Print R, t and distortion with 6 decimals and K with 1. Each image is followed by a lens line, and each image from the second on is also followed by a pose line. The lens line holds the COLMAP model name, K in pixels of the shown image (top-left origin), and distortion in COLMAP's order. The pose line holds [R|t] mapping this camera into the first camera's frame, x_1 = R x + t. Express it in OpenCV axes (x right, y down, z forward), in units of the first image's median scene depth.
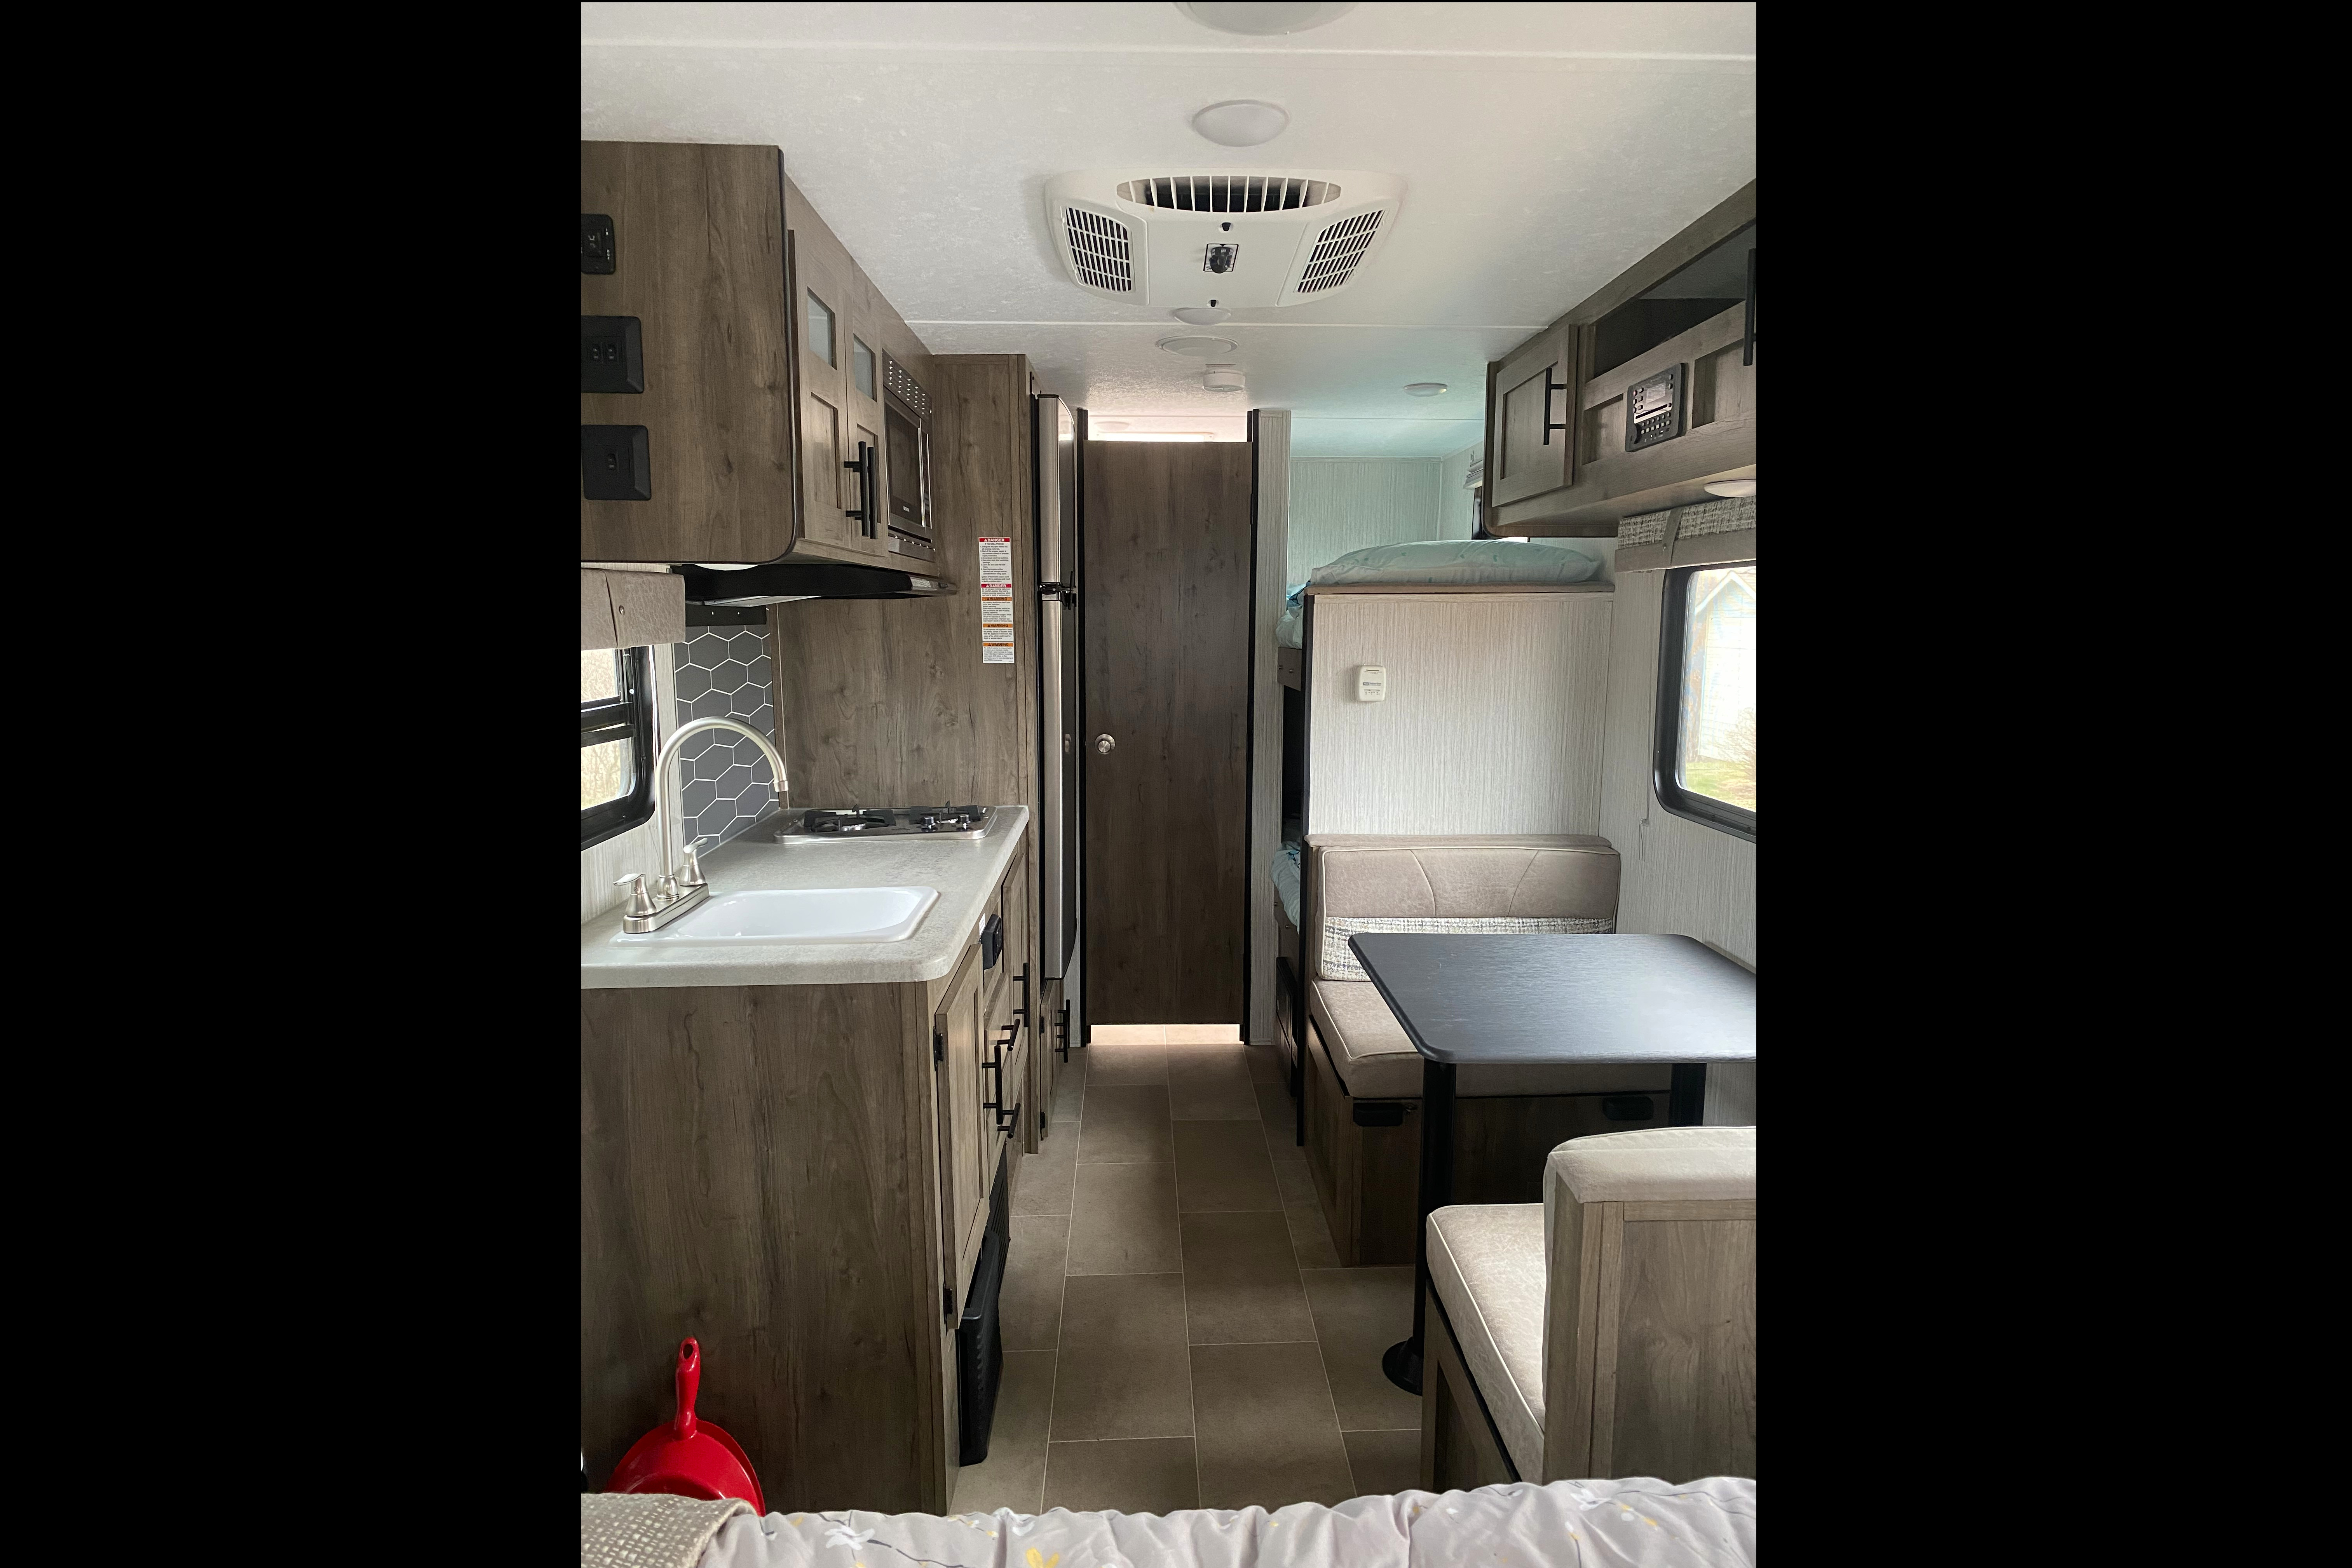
lens RADIAL K [[1194.5, 0, 1185.5], [0, 1194.5, 775.1], [0, 0, 1]] dist [0.042725, -0.000014]
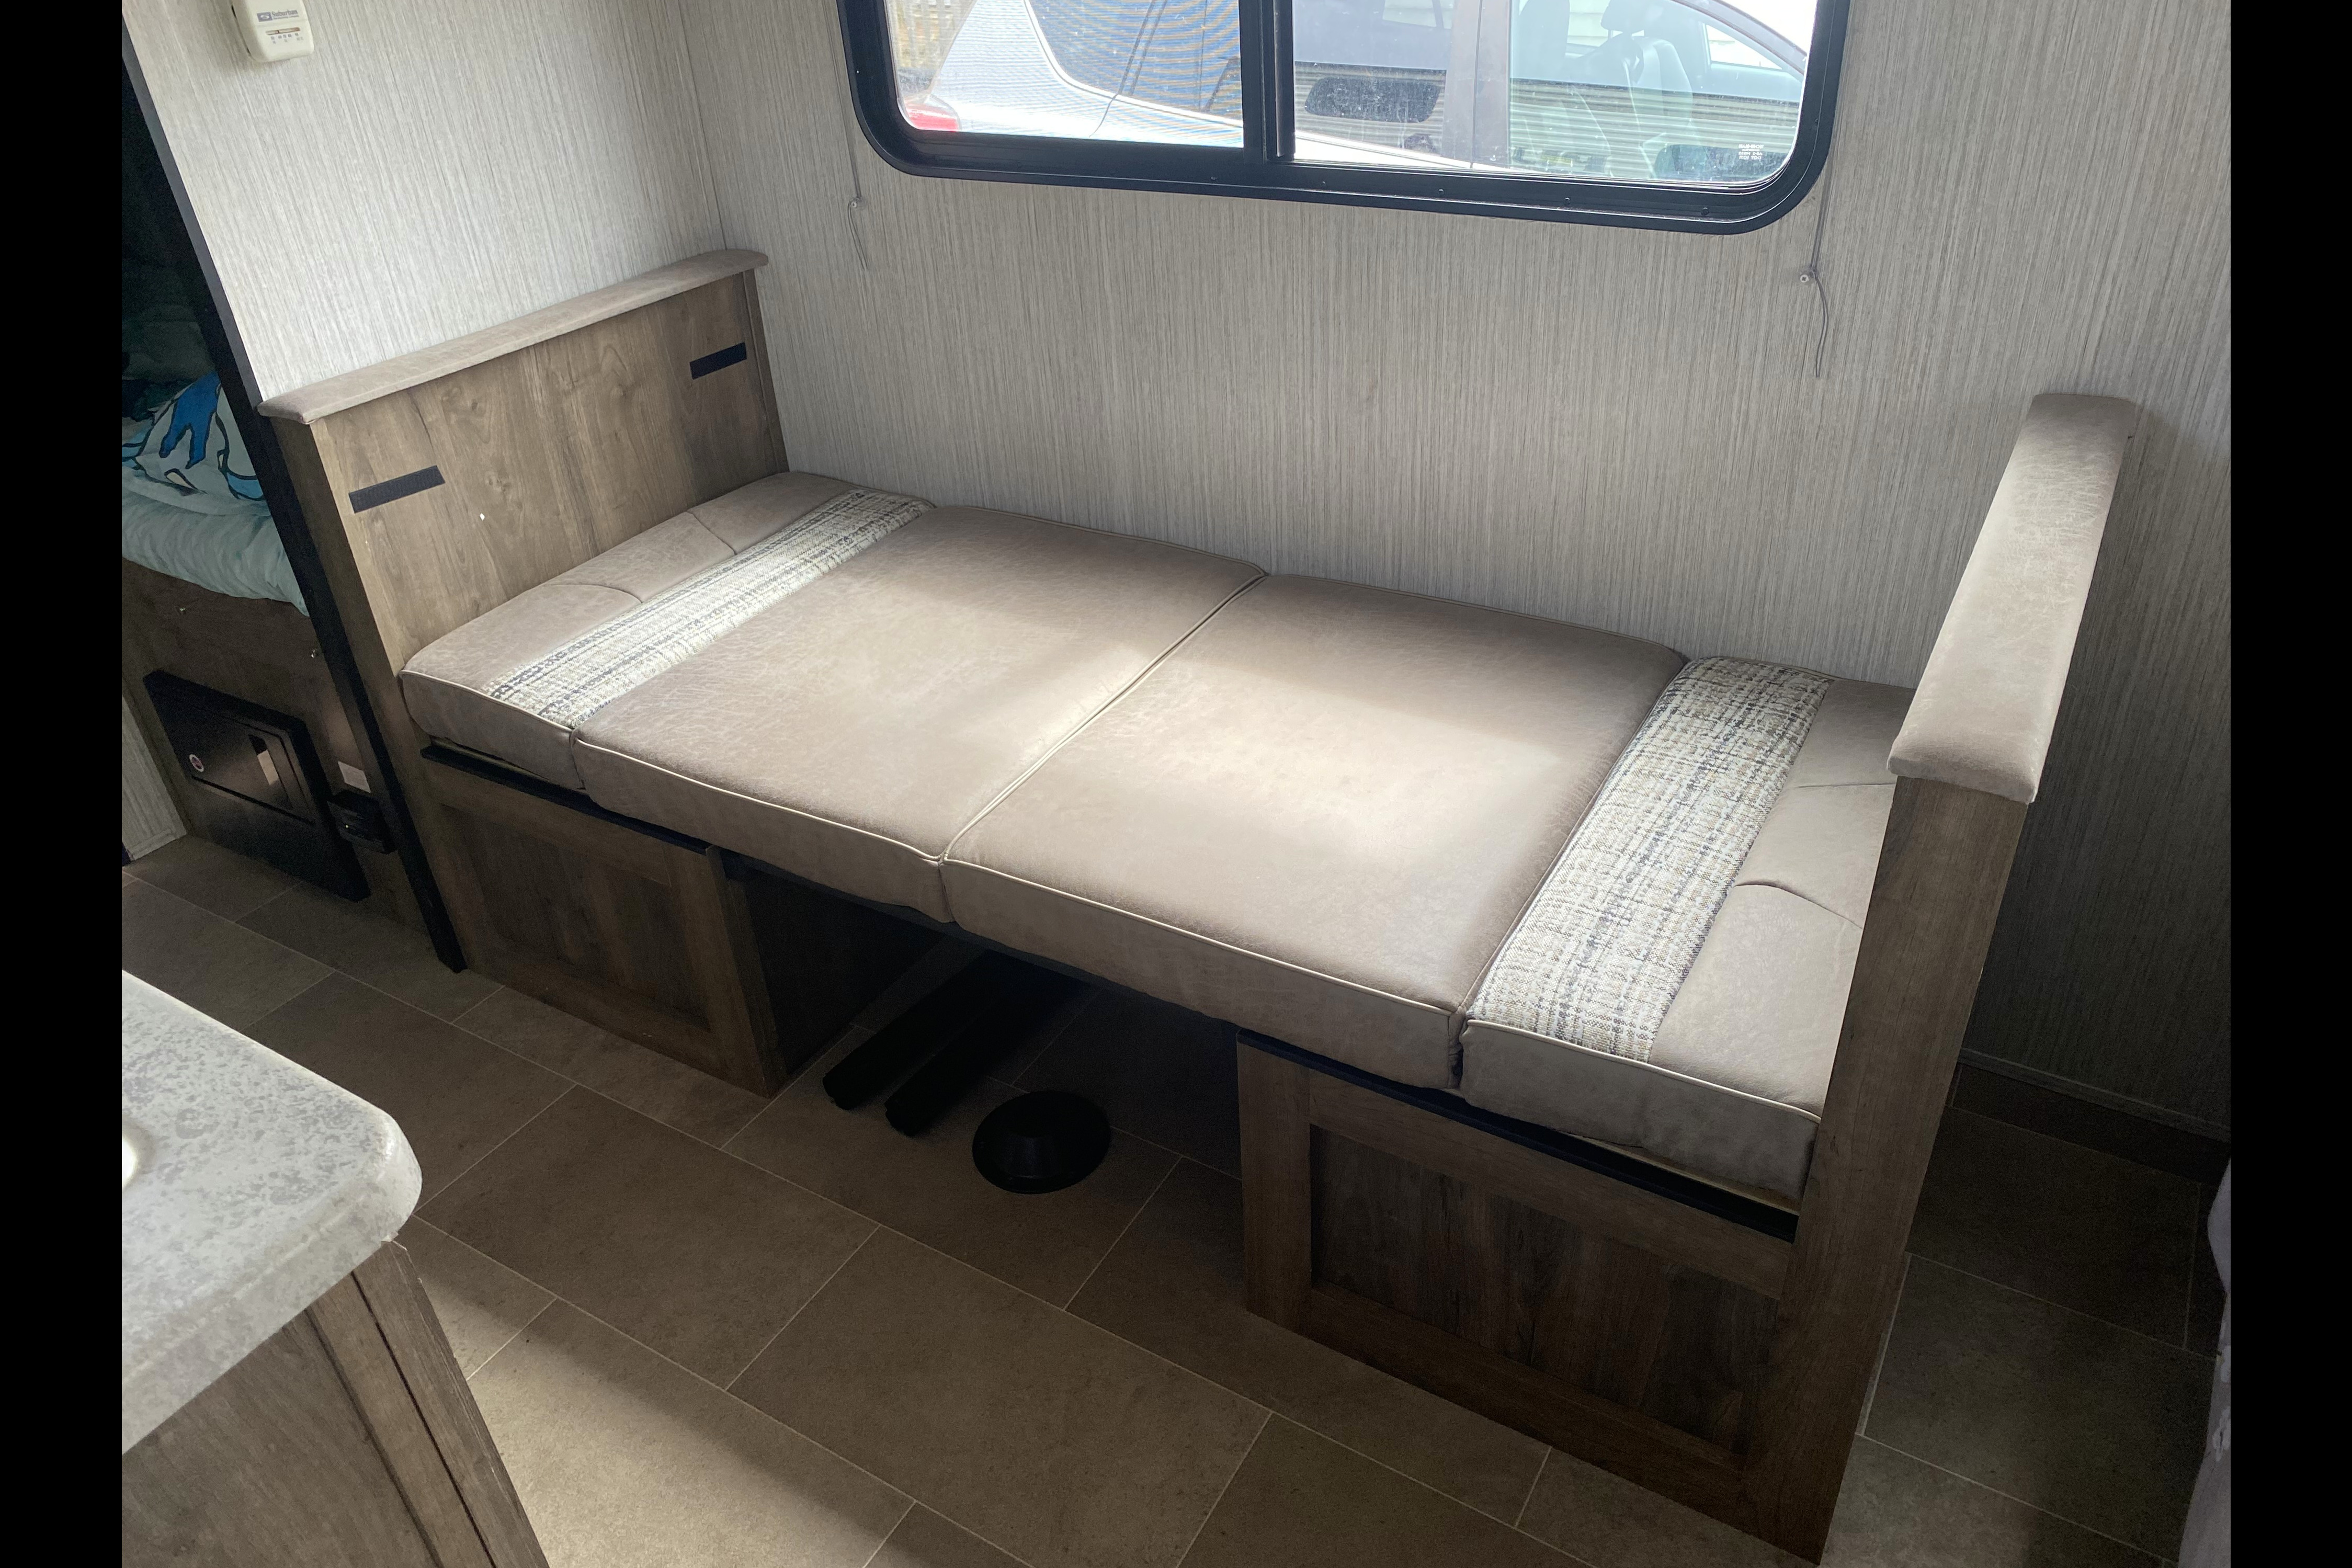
lens RADIAL K [[1595.2, 0, 1170.5], [0, 1595.2, 772.2], [0, 0, 1]] dist [-0.002113, 0.000435]
pose [[0.550550, -0.472269, 0.688373, -0.194045], [0.169058, 0.870582, 0.462067, -0.049488], [-0.817505, -0.138016, 0.559140, 0.373536]]
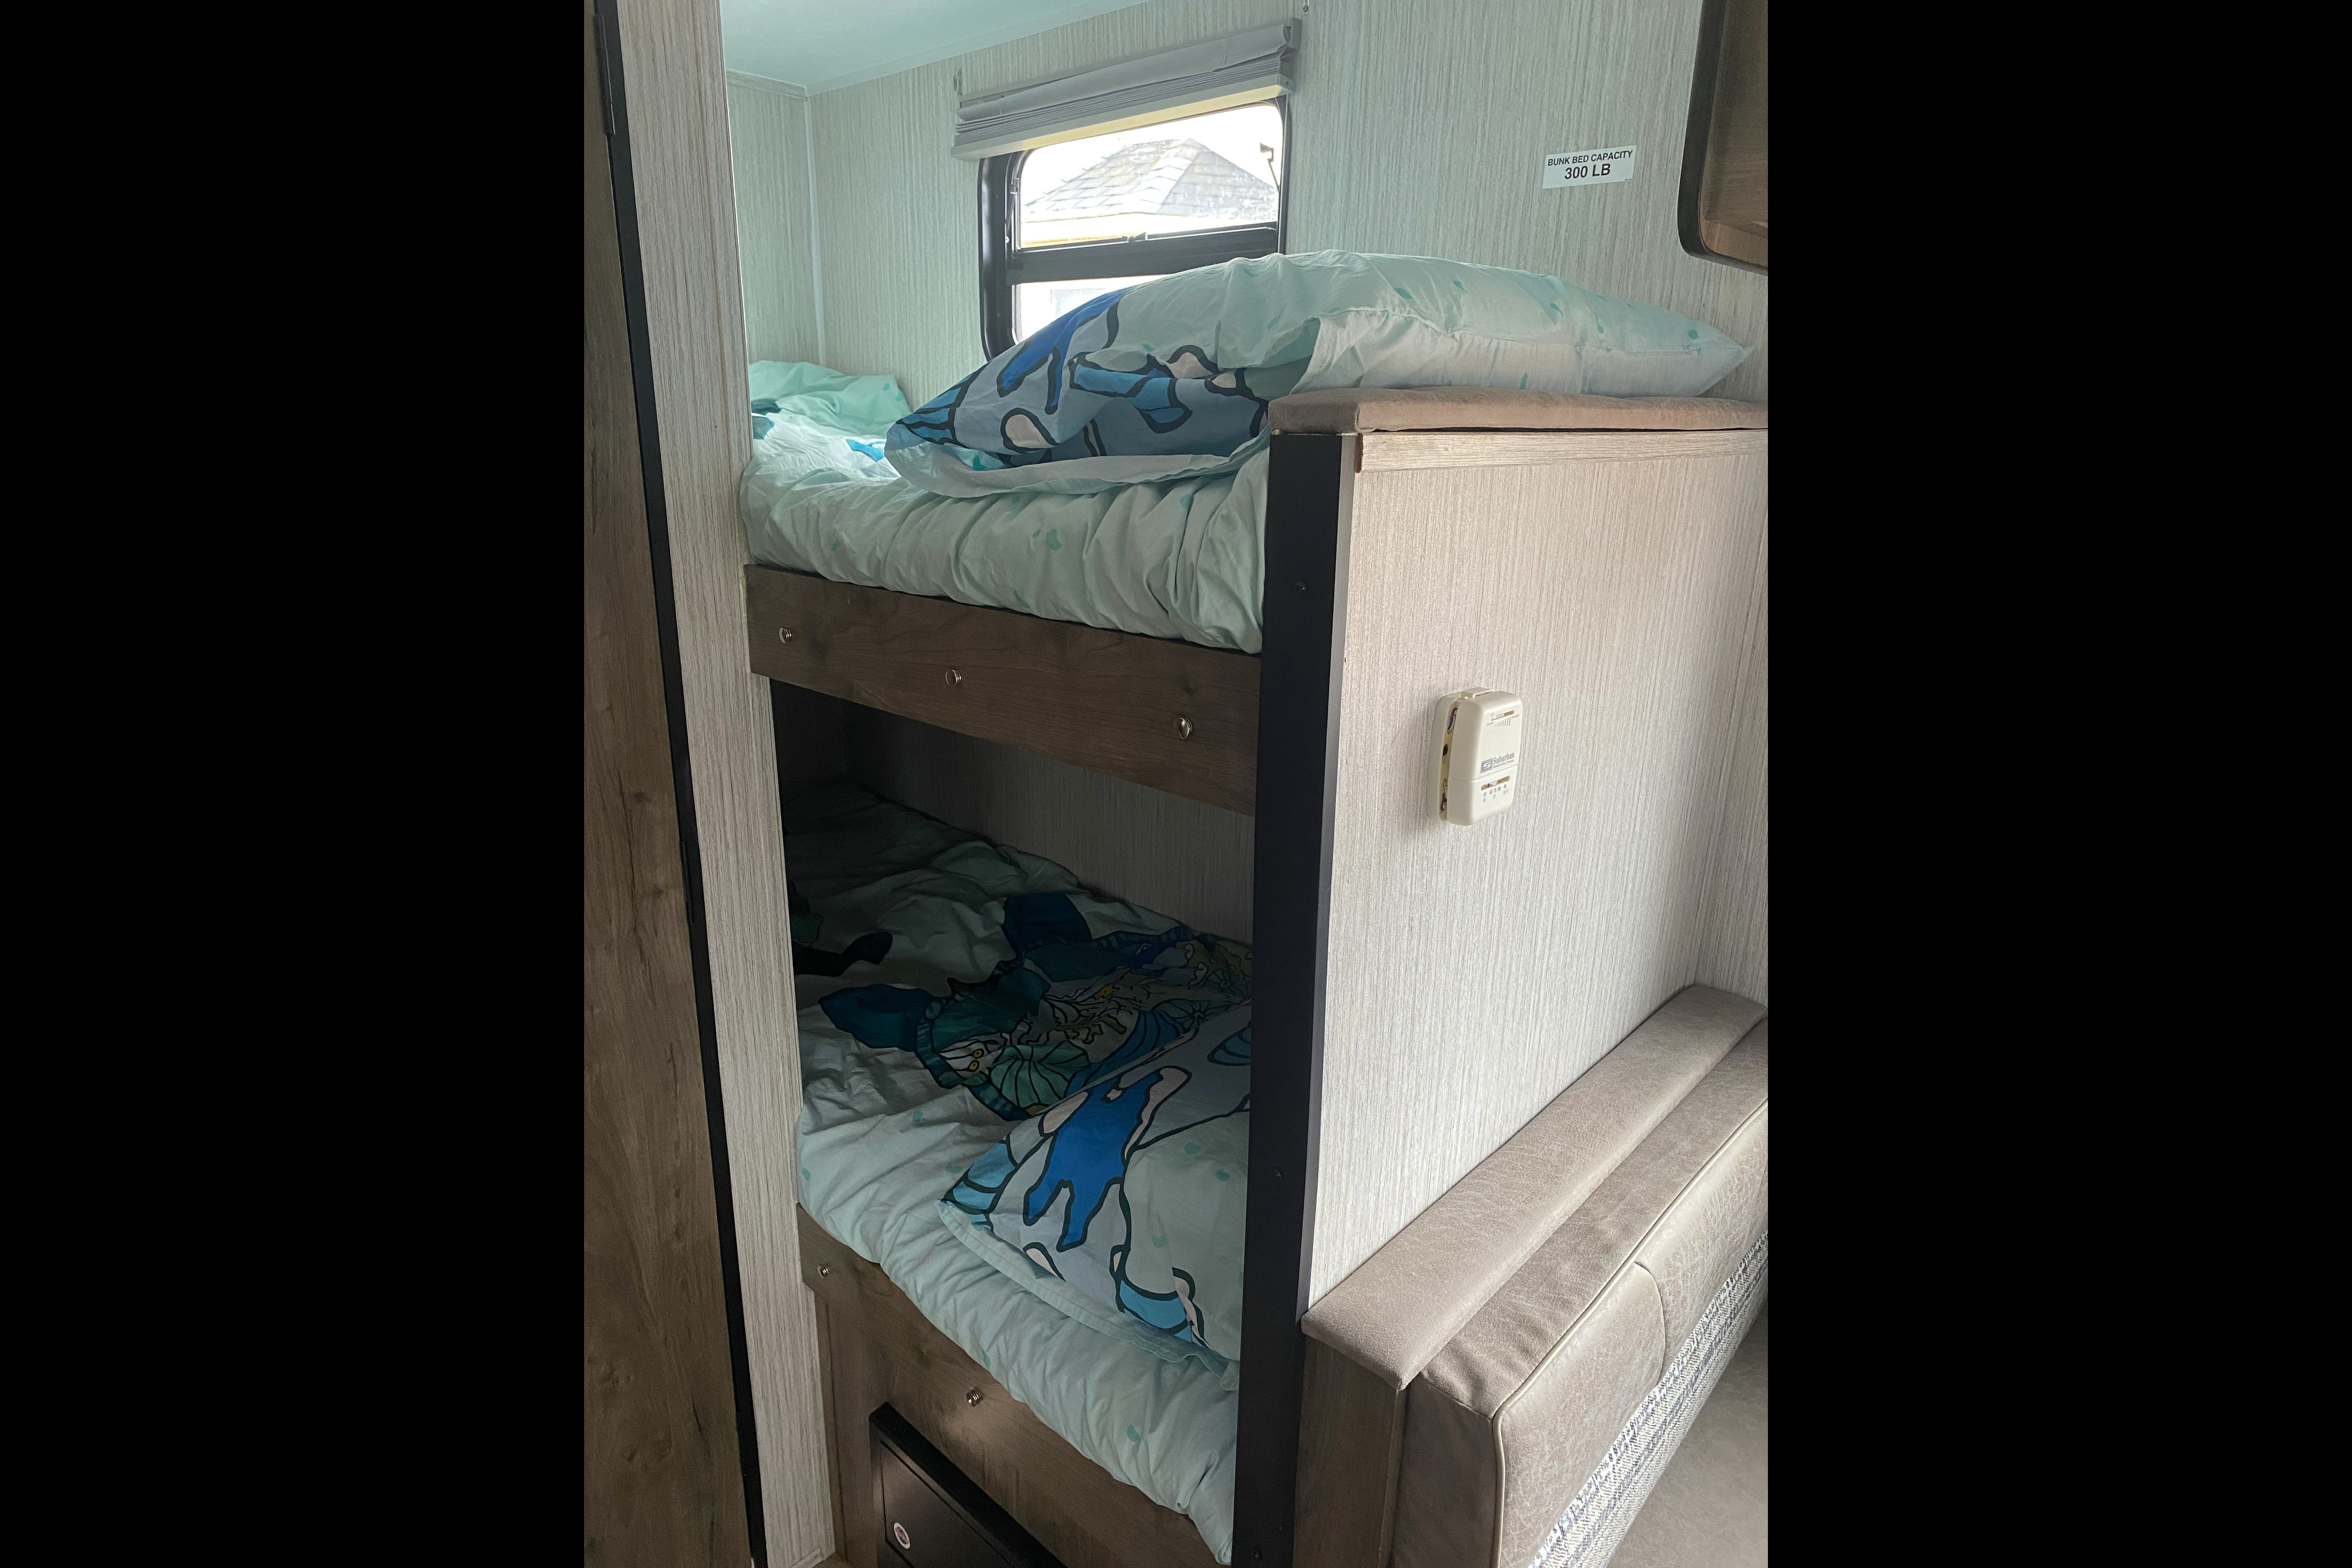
lens RADIAL K [[1184.1, 0, 1176.0], [0, 1184.1, 784.0], [0, 0, 1]] dist [0.003382, -0.000194]
pose [[0.706383, -0.203129, 0.678057, -0.085807], [0.077794, 0.974414, 0.210866, -0.134608], [-0.703541, -0.096204, 0.704112, 0.856903]]
